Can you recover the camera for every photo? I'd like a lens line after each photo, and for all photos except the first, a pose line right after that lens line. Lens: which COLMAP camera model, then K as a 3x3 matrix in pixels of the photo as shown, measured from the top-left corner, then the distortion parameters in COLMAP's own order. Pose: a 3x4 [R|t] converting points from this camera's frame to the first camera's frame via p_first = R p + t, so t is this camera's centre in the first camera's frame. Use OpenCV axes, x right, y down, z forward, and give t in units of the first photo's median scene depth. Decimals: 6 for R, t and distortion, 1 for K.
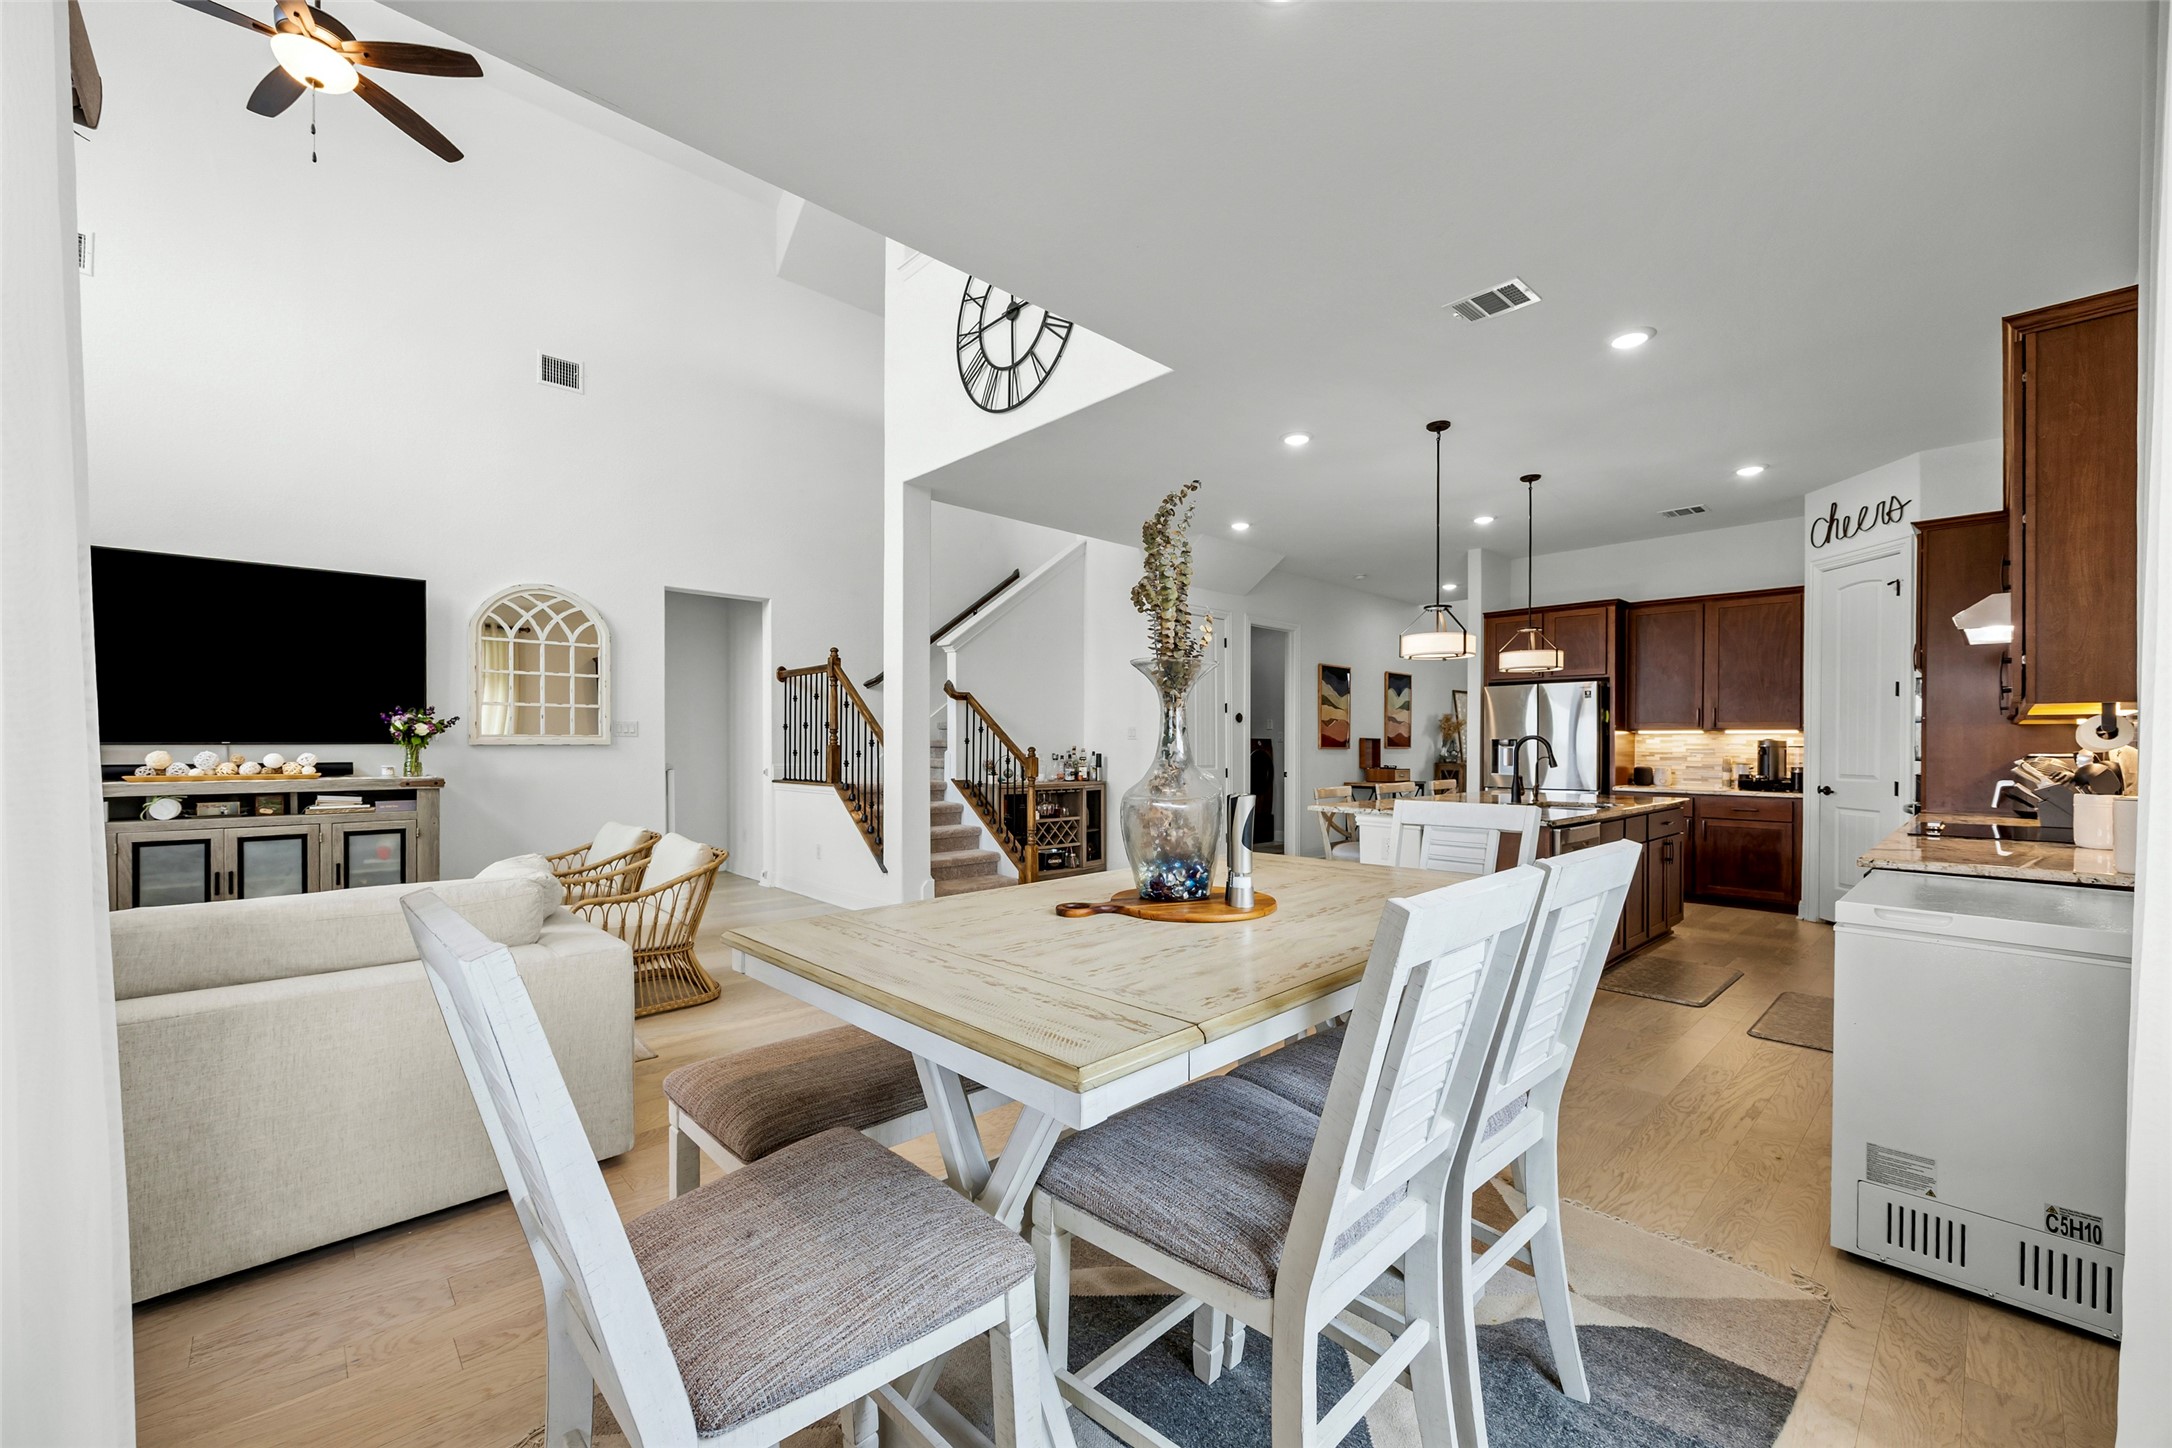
lens RADIAL K [[859.2, 0, 1085.9], [0, 859.2, 744.0], [0, 0, 1]] dist [-0.002301, -0.000200]
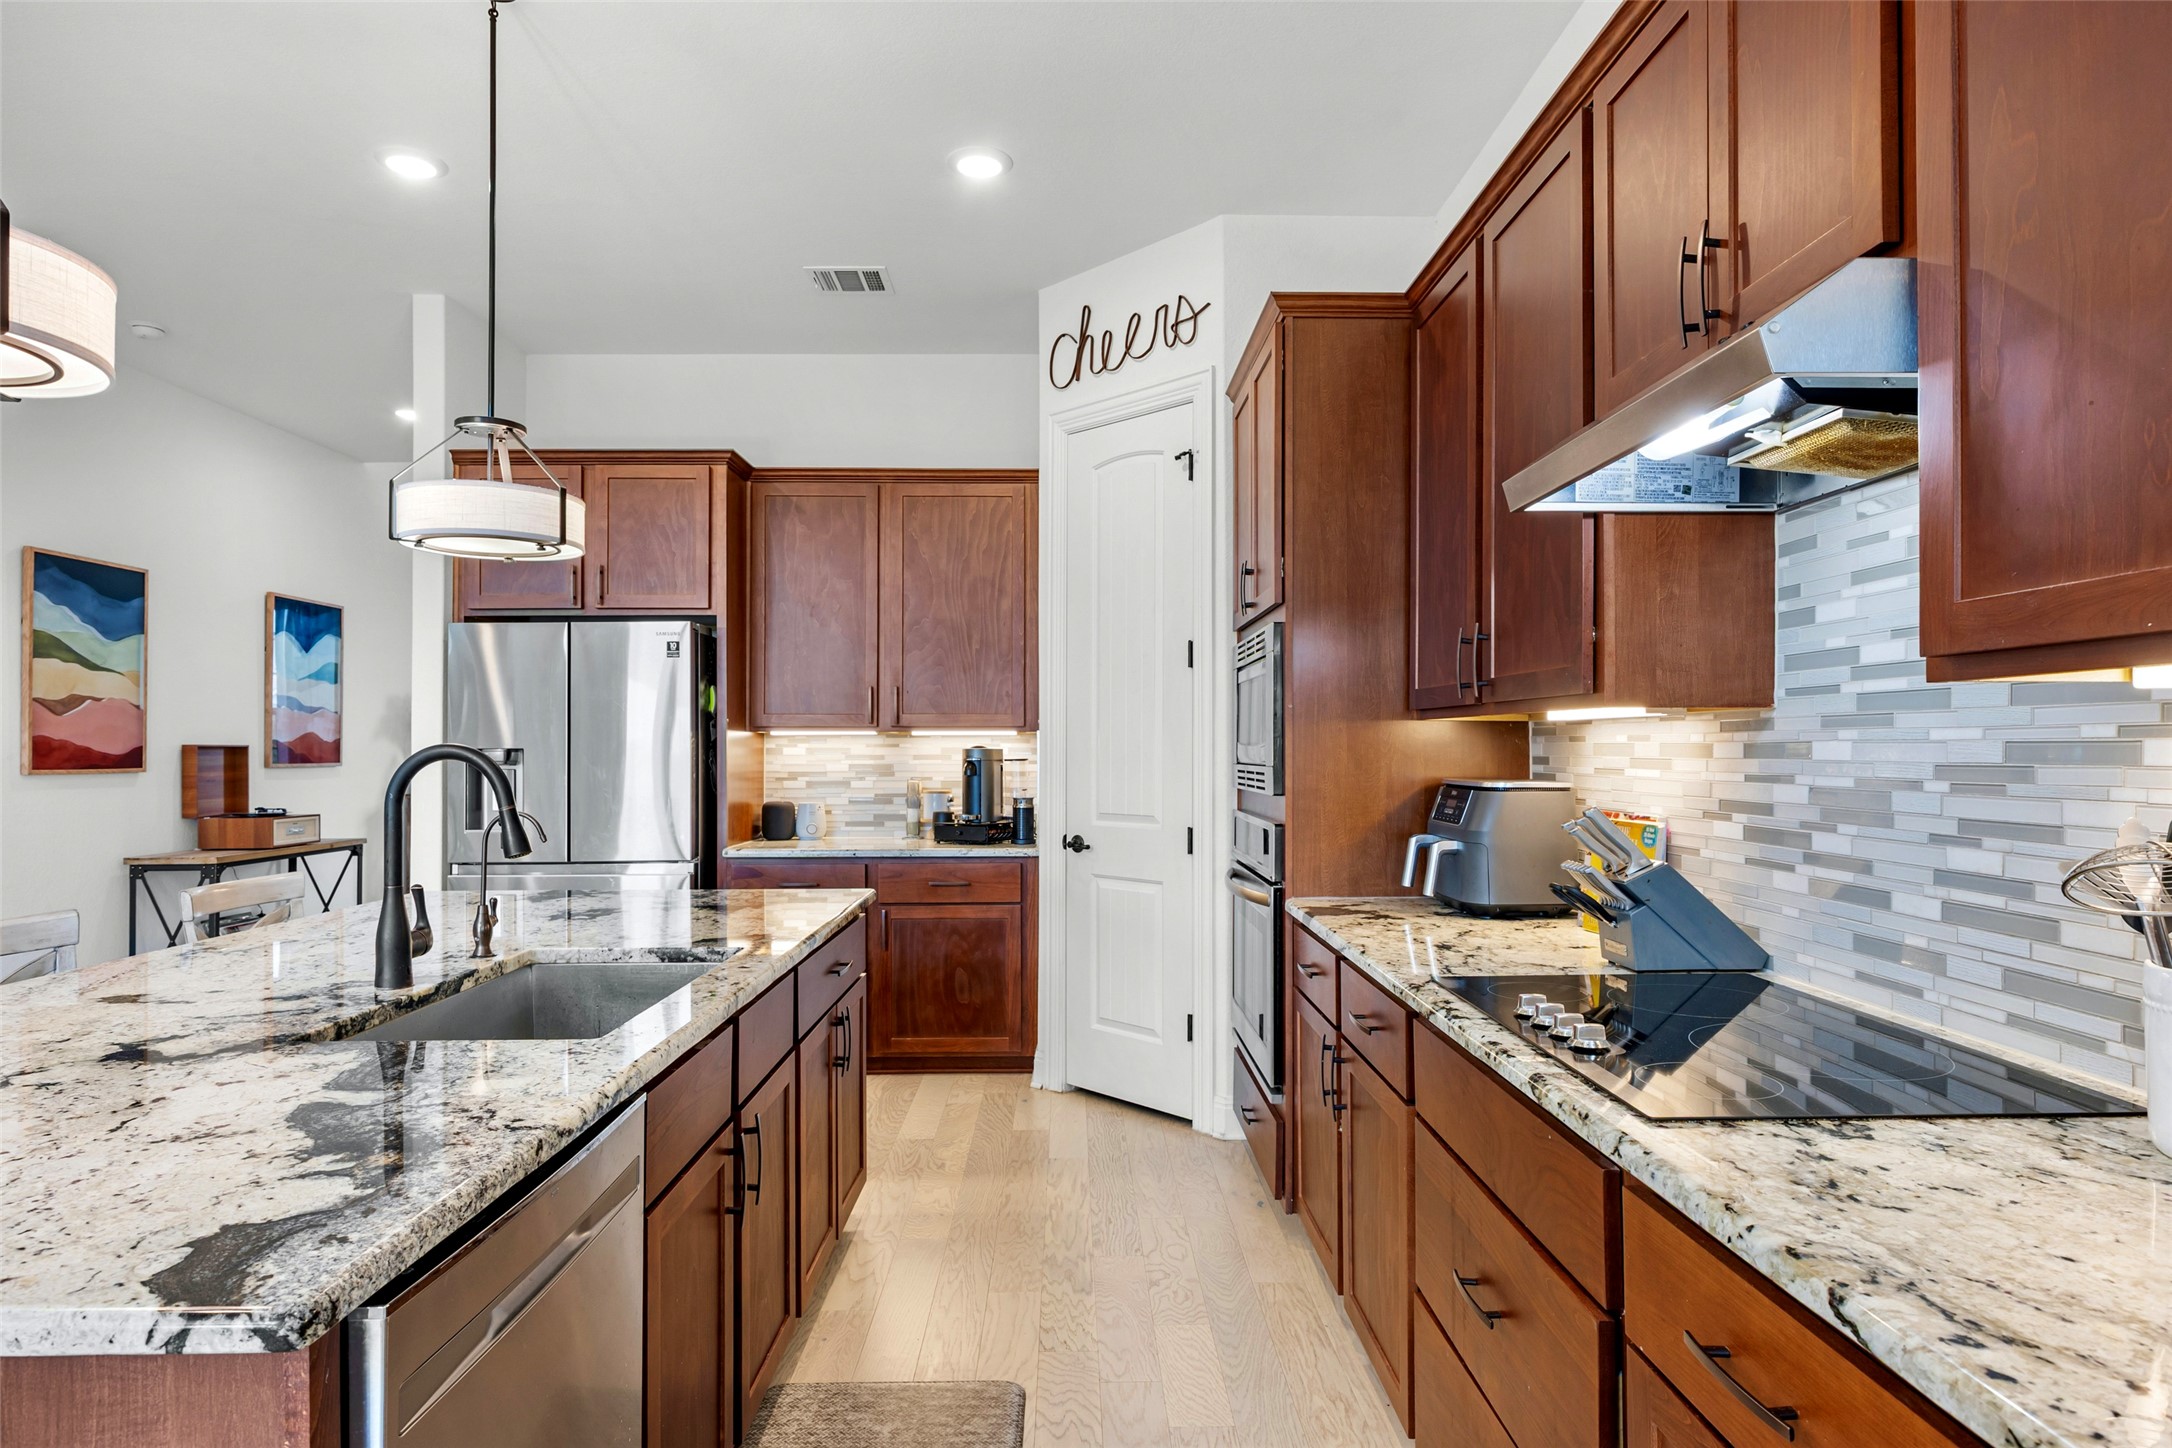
lens RADIAL K [[1245.4, 0, 1087.7], [0, 1245.4, 734.1], [0, 0, 1]] dist [-0.006182, -0.000454]
pose [[0.679748, 0.002800, 0.733440, 0.254136], [0.006146, 0.999936, -0.009514, -0.005367], [-0.733420, 0.010975, 0.679688, 0.396610]]
